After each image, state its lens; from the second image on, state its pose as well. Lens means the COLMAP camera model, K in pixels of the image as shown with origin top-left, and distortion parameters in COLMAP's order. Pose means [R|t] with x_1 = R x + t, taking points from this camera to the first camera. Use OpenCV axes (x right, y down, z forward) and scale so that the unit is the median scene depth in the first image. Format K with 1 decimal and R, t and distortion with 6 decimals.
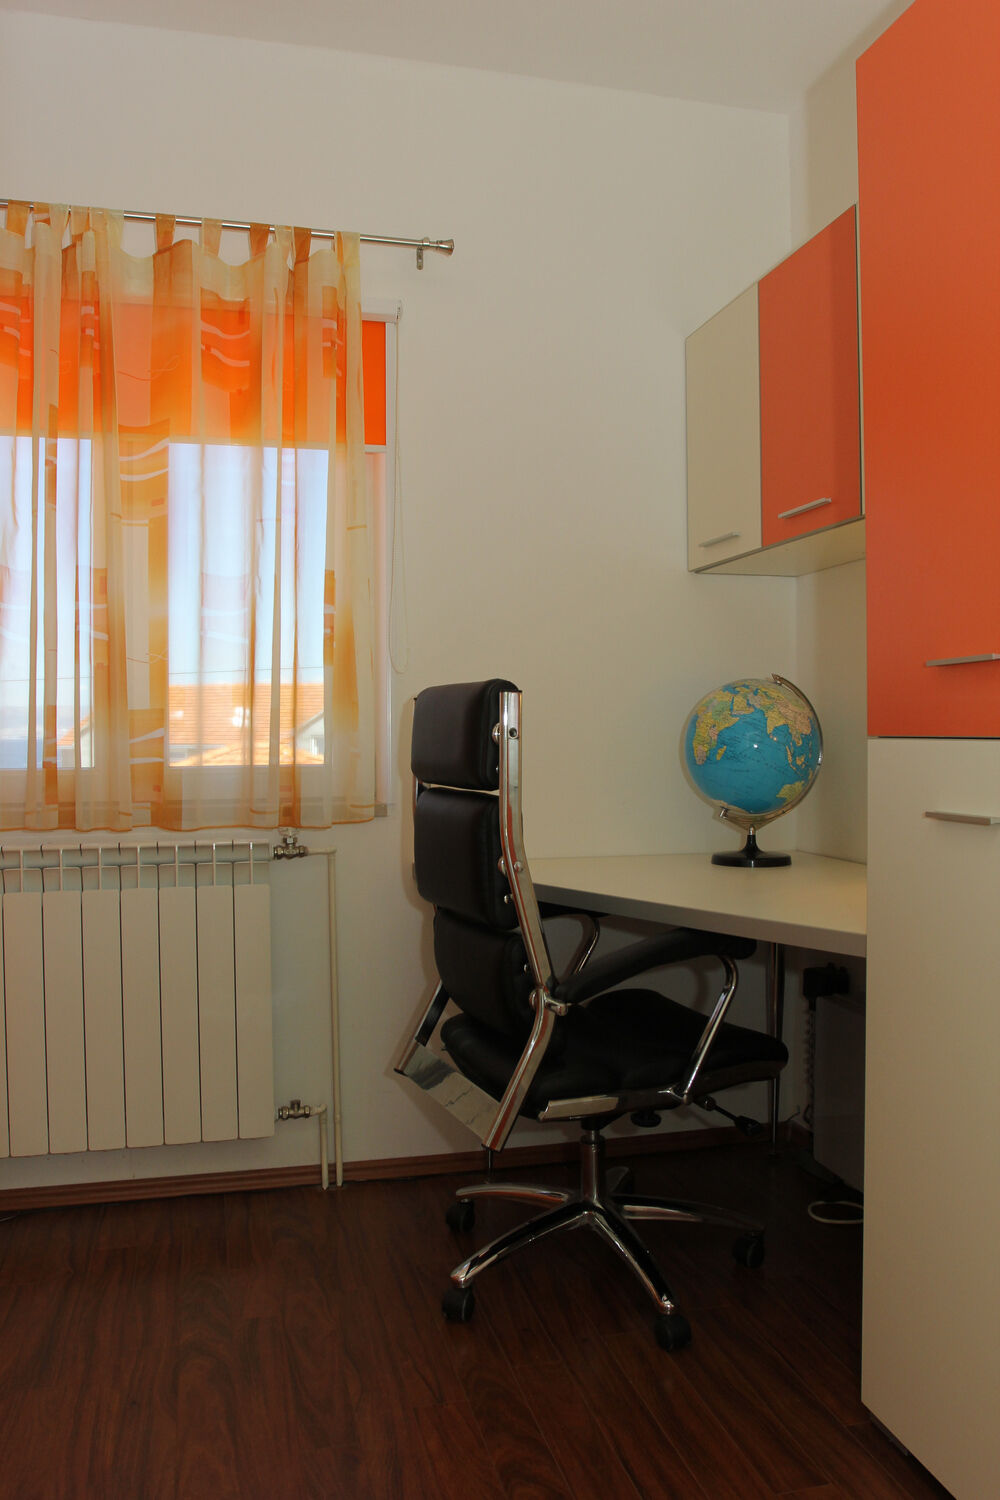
lens RADIAL K [[1181.6, 0, 509.8], [0, 1181.6, 745.7], [0, 0, 1]] dist [-0.084404, 0.047480]
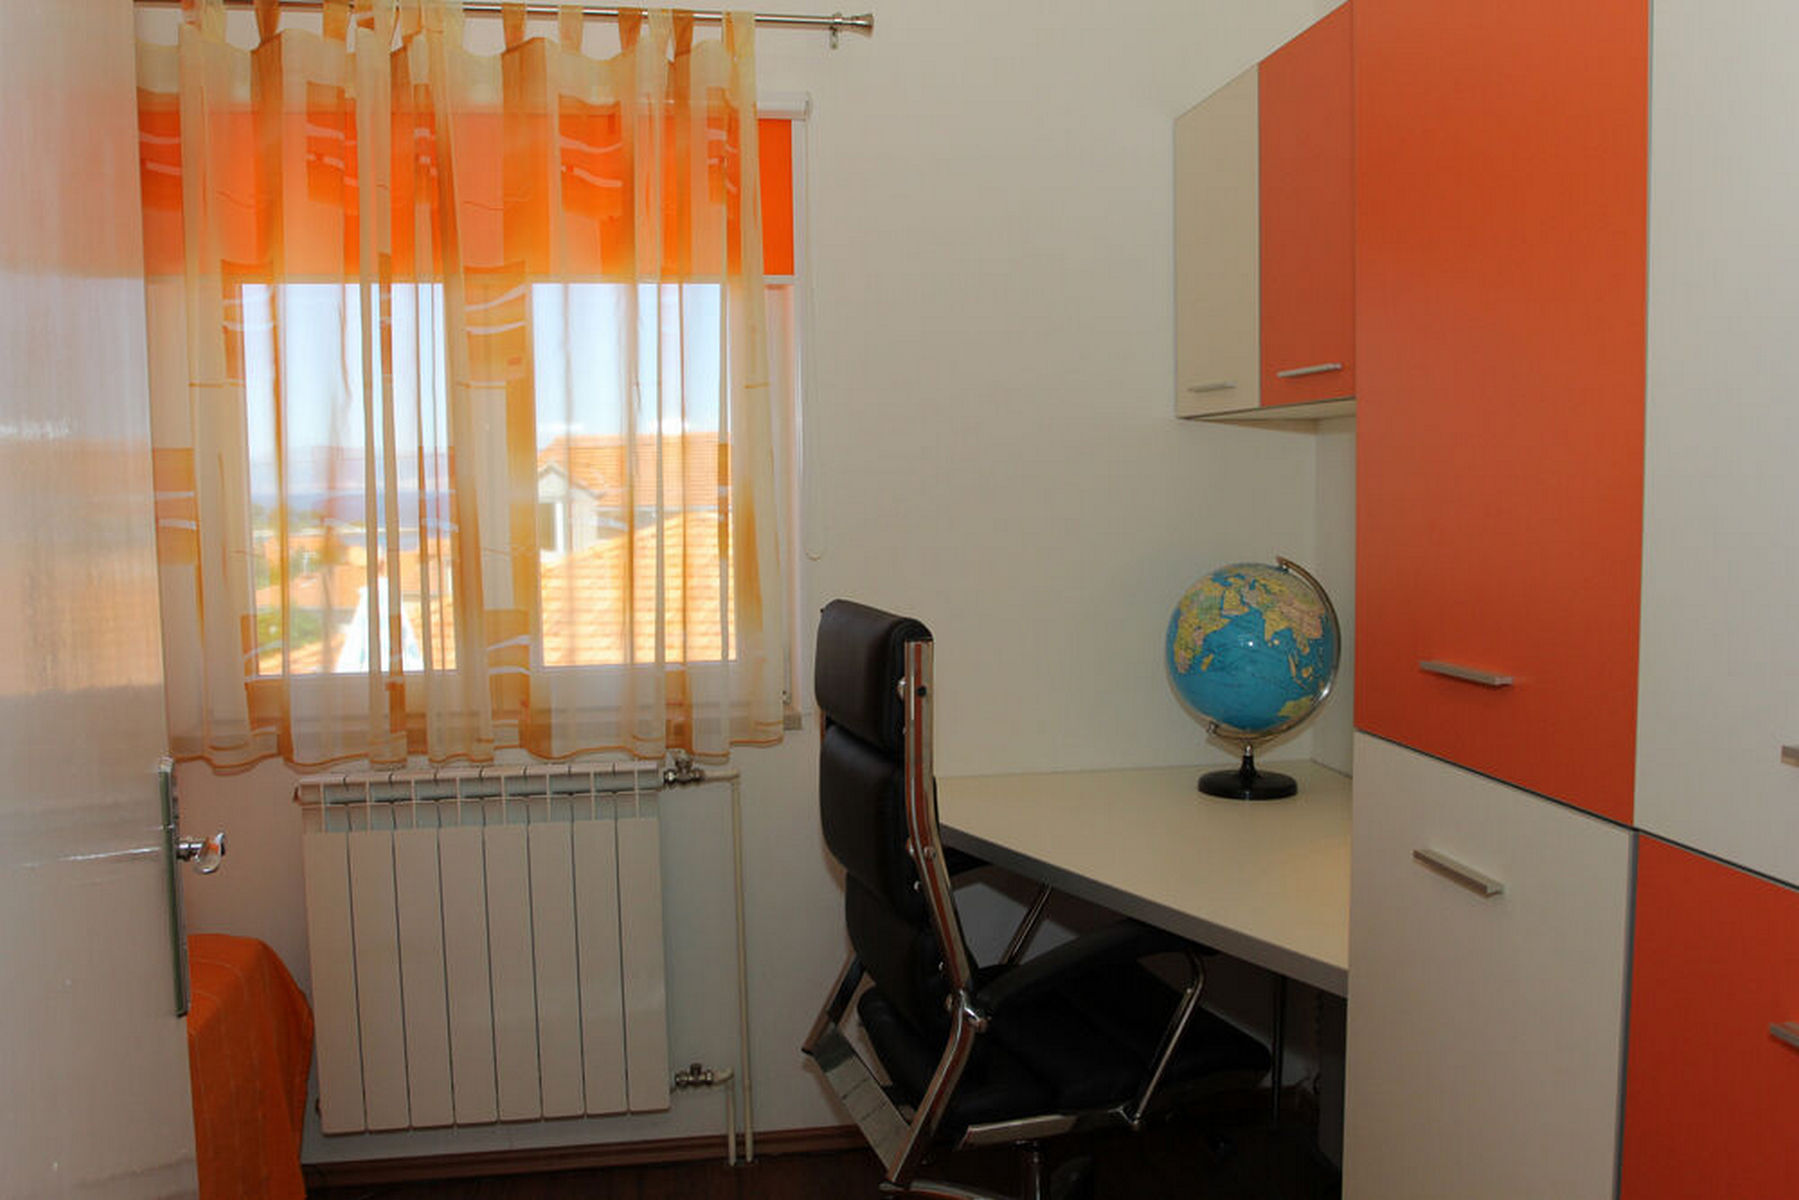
lens RADIAL K [[1417.1, 0, 895.1], [0, 1417.1, 597.1], [0, 0, 1]] dist [-0.084404, 0.047480]
pose [[0.995782, -0.000401, -0.091750, 0.055854], [0.006920, 0.997471, 0.070737, -0.108386], [0.091489, -0.071074, 0.993266, 0.026789]]
